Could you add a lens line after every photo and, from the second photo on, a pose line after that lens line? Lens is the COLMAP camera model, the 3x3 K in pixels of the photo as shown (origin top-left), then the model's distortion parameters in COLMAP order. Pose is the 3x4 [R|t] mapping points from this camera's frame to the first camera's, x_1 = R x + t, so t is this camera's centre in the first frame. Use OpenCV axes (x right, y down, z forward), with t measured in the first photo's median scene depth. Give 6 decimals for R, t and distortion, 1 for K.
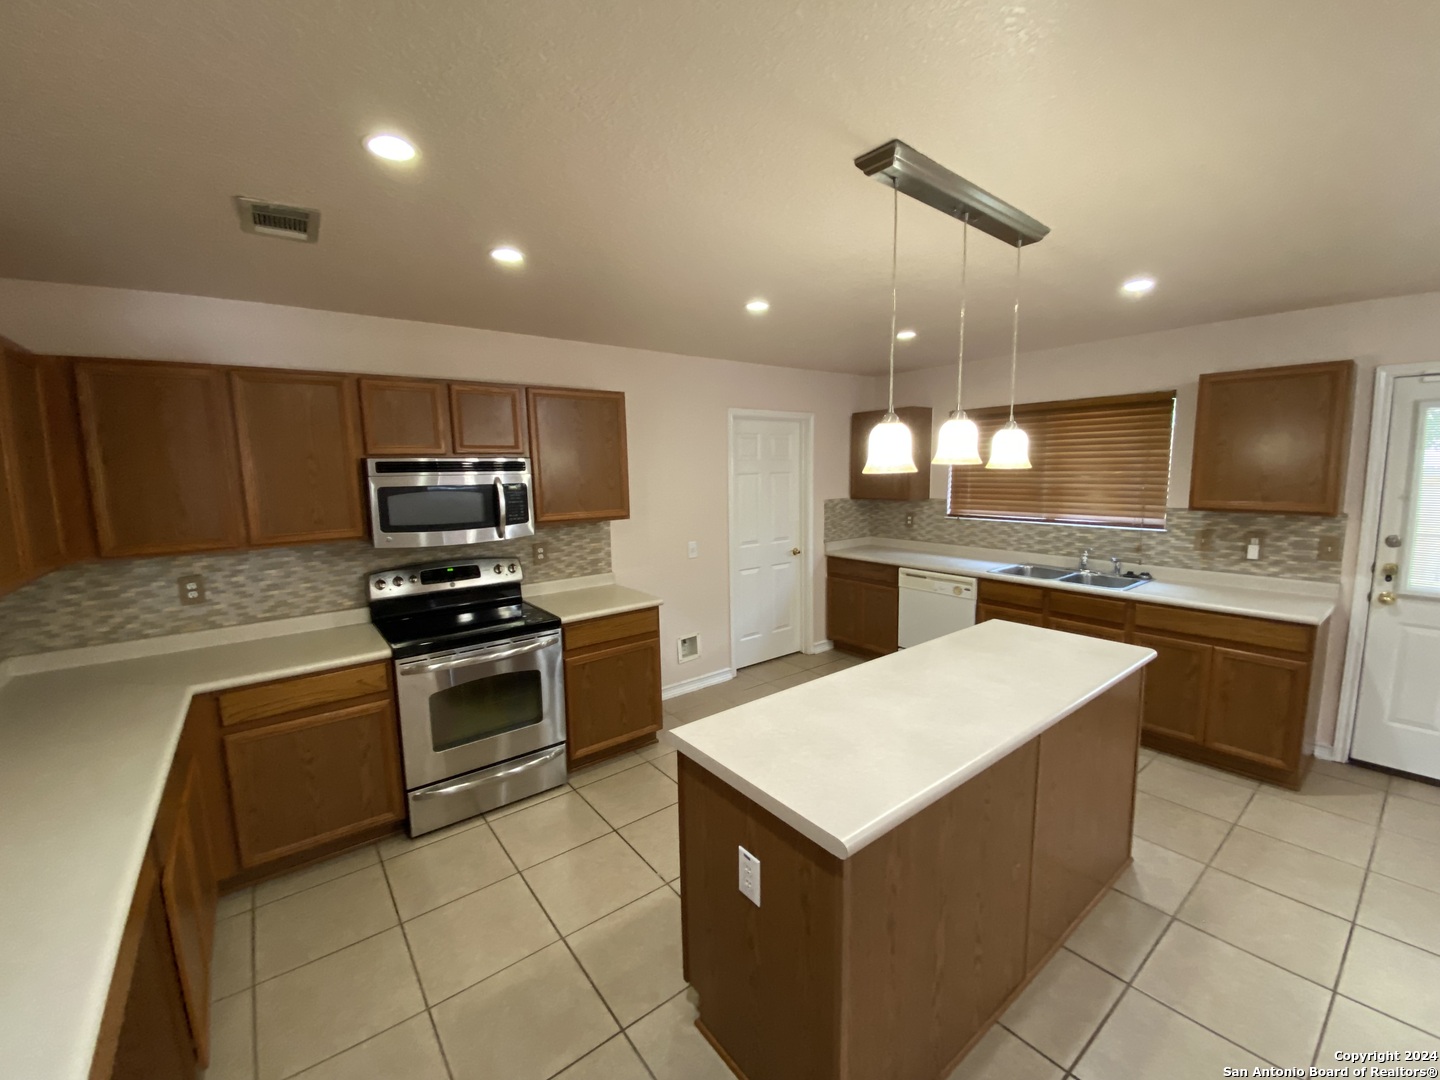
lens RADIAL K [[589.0, 0, 718.2], [0, 589.0, 543.0], [0, 0, 1]] dist [0.035563, -0.029526]
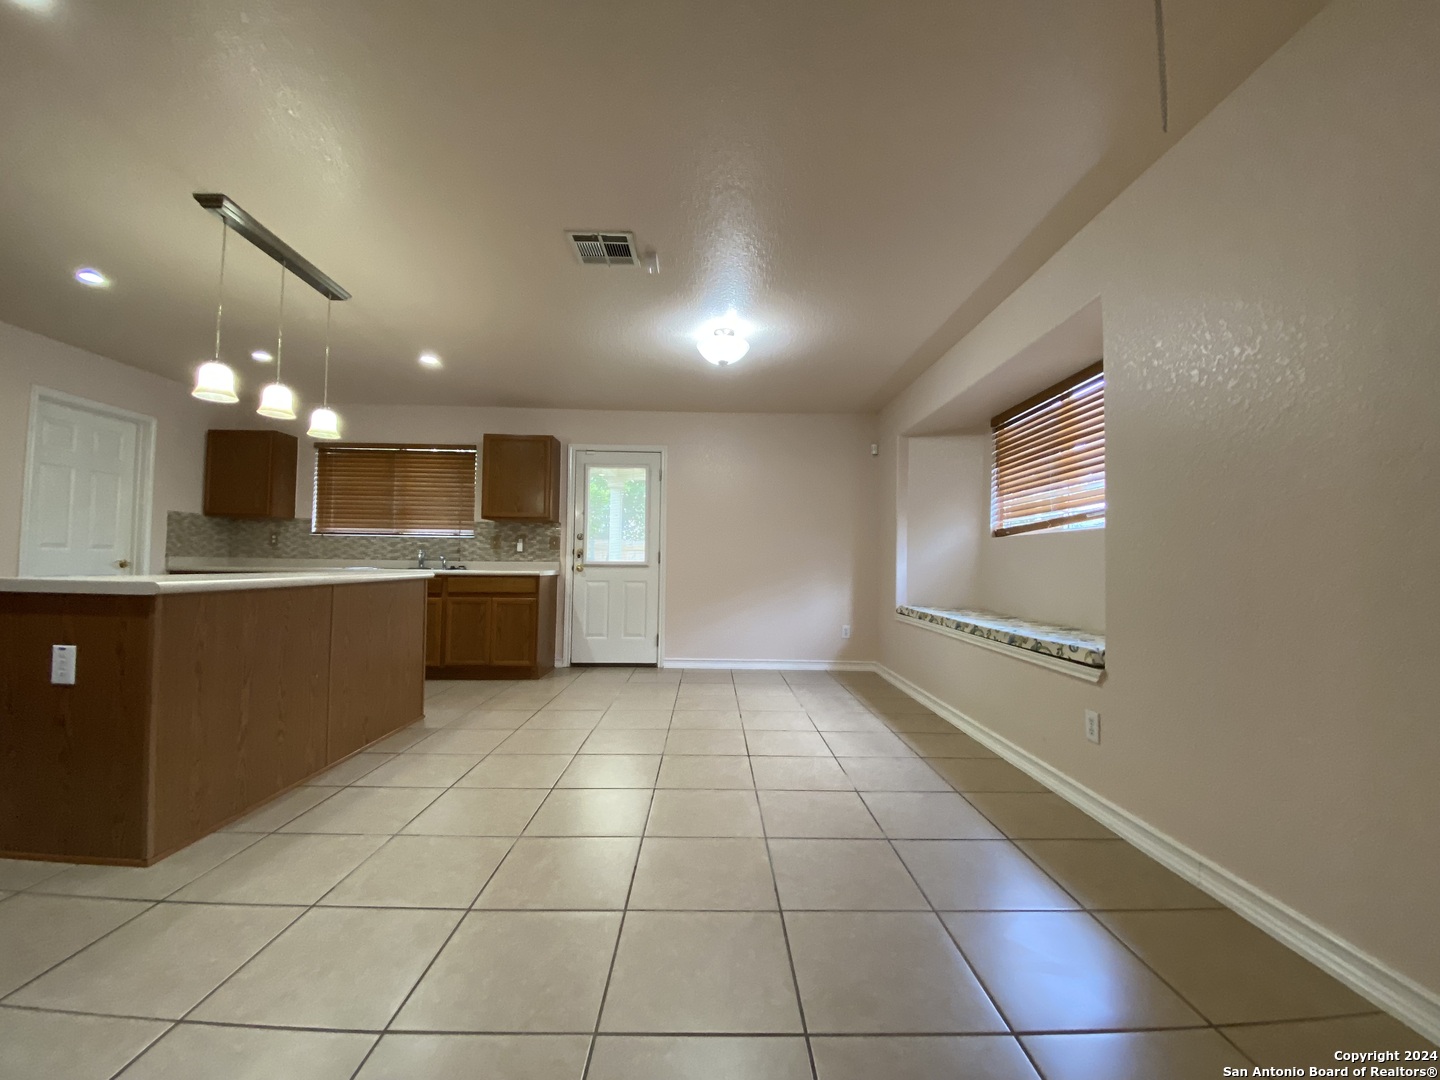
lens RADIAL K [[585.3, 0, 718.0], [0, 585.3, 543.0], [0, 0, 1]] dist [0.034234, -0.027095]
pose [[0.609056, 0.054097, 0.791280, -0.044975], [0.078442, 0.988671, -0.127969, 0.261191], [-0.789239, 0.140010, 0.597912, -0.407367]]
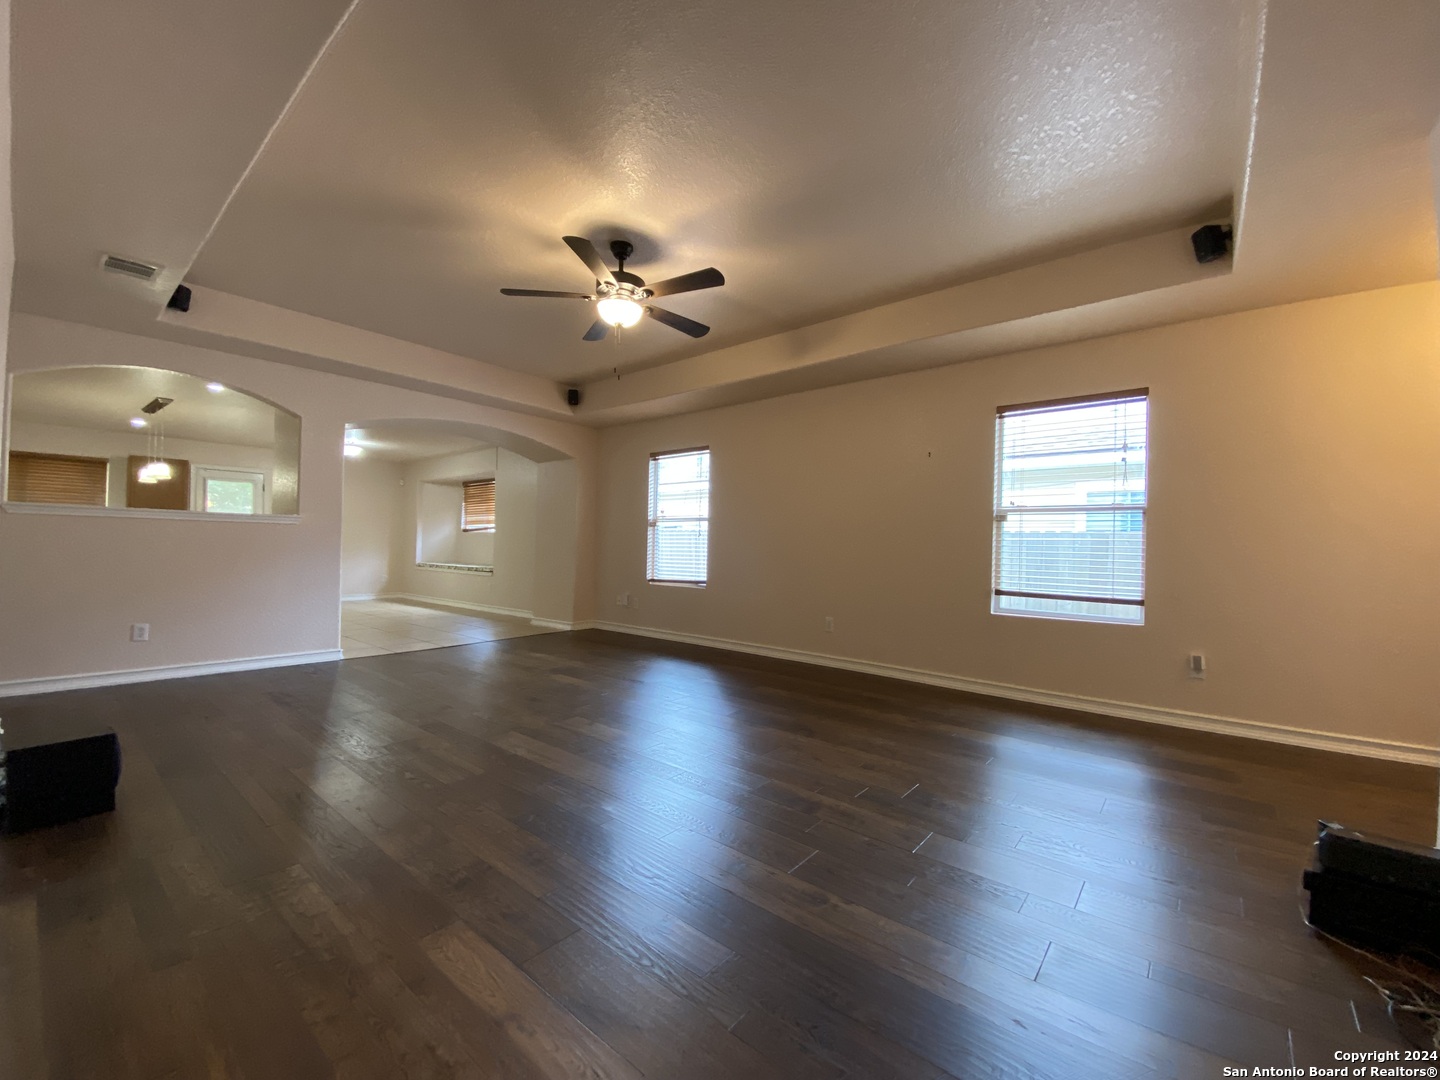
lens RADIAL K [[572.5, 0, 733.2], [0, 572.5, 542.3], [0, 0, 1]] dist [-0.001412, -0.011513]
pose [[-0.231551, 0.021193, 0.972592, -1.964052], [0.112759, 0.993609, 0.005194, 0.330914], [-0.966266, 0.110871, -0.232461, -0.793511]]
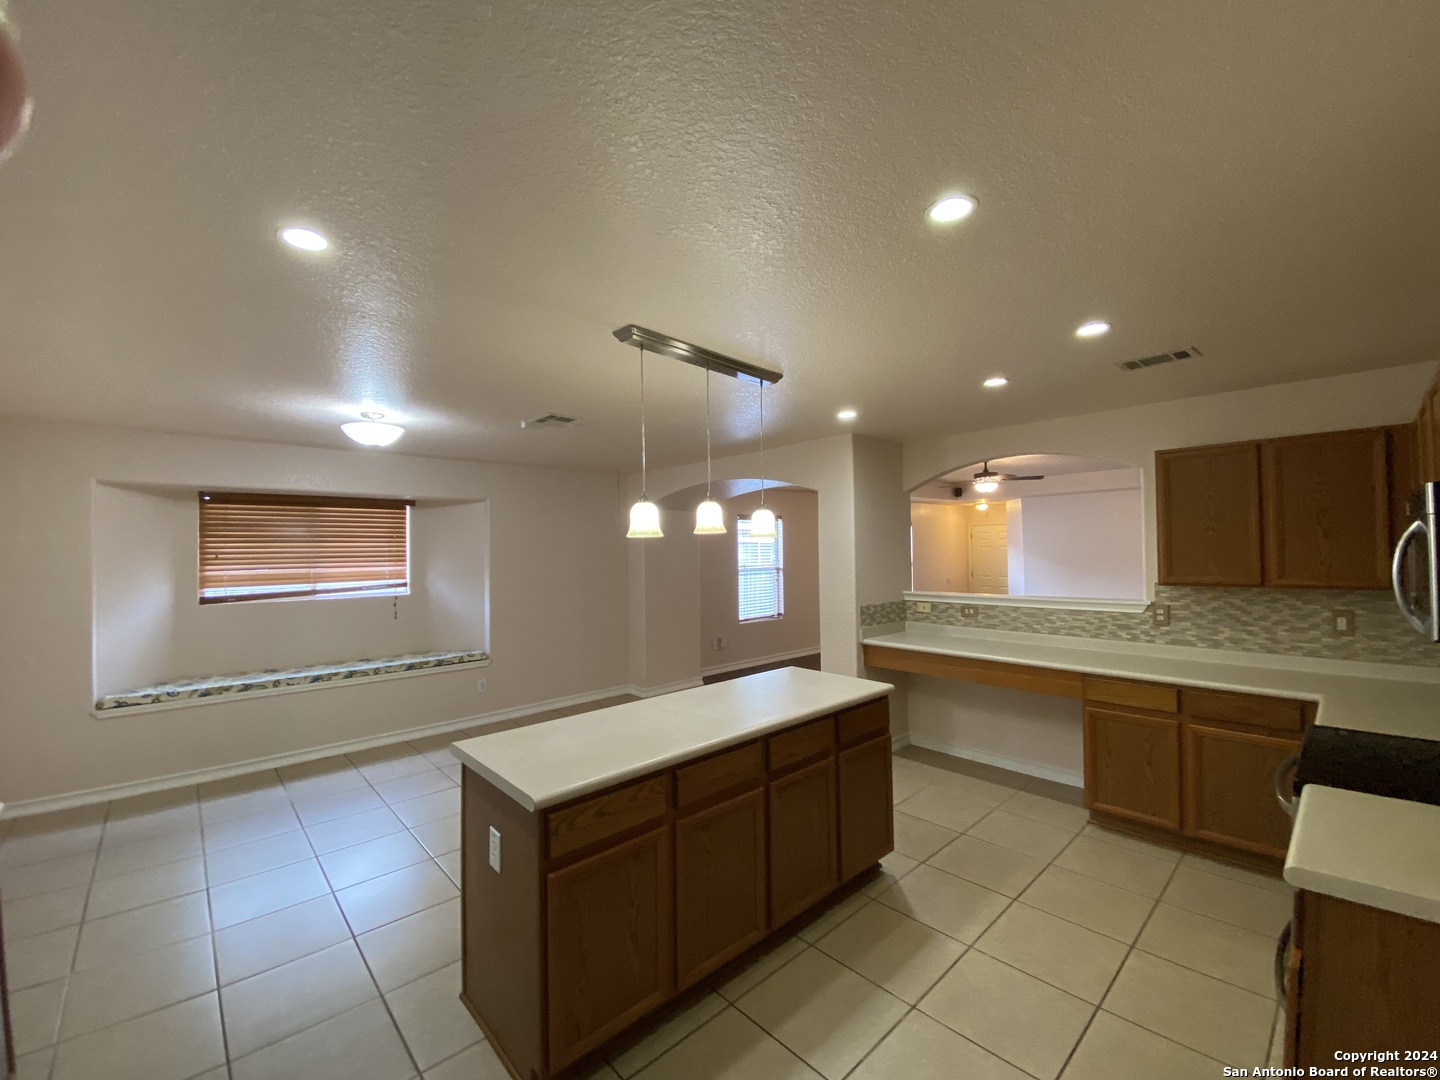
lens RADIAL K [[585.3, 0, 718.0], [0, 585.3, 543.0], [0, 0, 1]] dist [0.034234, -0.027095]
pose [[-0.997057, 0.030436, -0.070364, 0.271359], [0.022223, 0.993152, 0.114692, -0.152275], [0.073373, 0.112791, -0.990906, 1.356316]]
